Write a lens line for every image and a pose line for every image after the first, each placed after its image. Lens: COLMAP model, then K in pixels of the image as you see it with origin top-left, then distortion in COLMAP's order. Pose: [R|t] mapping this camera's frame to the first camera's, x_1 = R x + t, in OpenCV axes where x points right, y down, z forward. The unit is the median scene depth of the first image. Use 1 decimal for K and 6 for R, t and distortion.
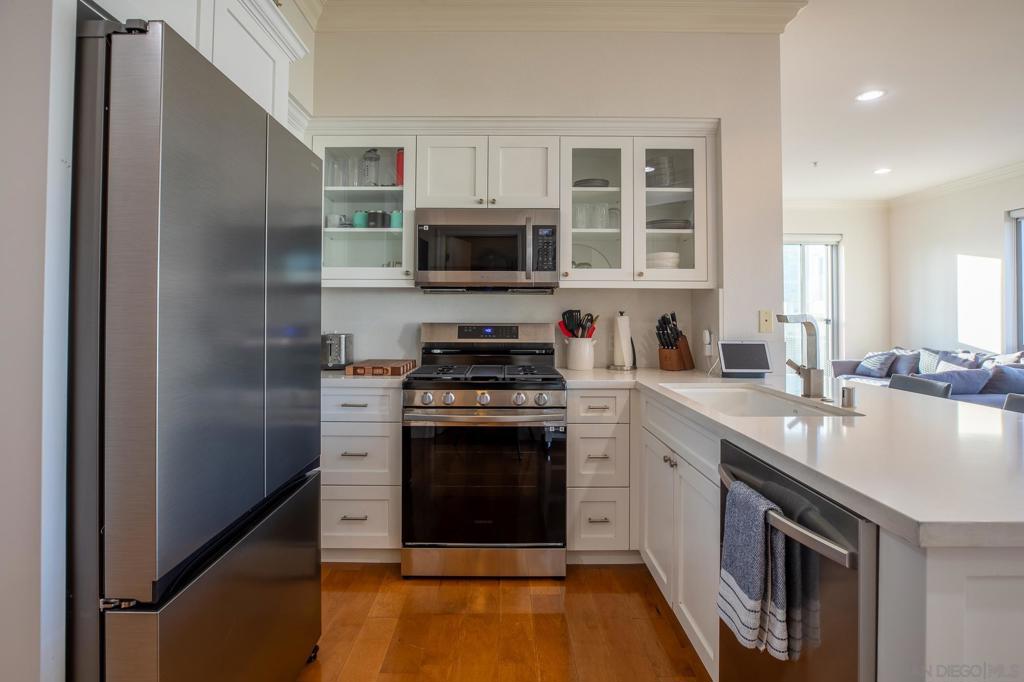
lens RADIAL K [[534.9, 0, 505.9], [0, 534.9, 297.8], [0, 0, 1]] dist [-0.026217, 0.004326]
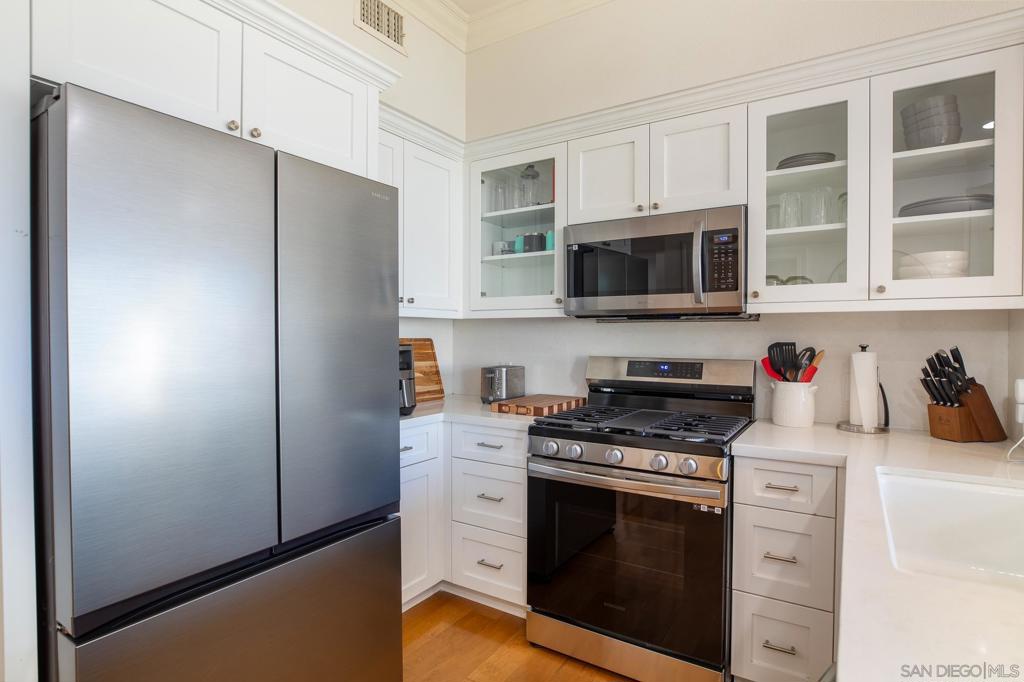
lens RADIAL K [[534.9, 0, 513.2], [0, 534.9, 336.0], [0, 0, 1]] dist [-0.026217, 0.004326]
pose [[0.832563, -0.000082, -0.553931, 0.236058], [0.019888, 0.999360, 0.029743, -0.015685], [0.553574, -0.035780, 0.832031, 0.217979]]
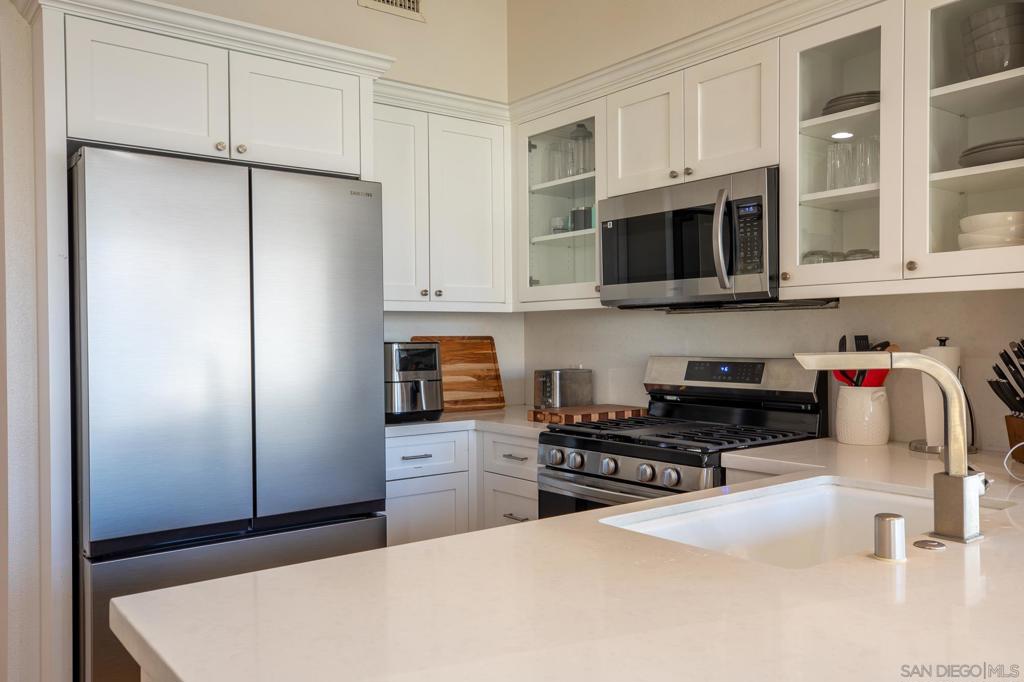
lens RADIAL K [[889.0, 0, 510.3], [0, 889.0, 337.1], [0, 0, 1]] dist [0.018200, 0.015154]
pose [[0.572382, -0.007184, -0.819955, 0.732174], [0.039421, 0.999046, 0.018765, -0.007441], [0.819039, -0.043064, 0.572120, 0.193712]]
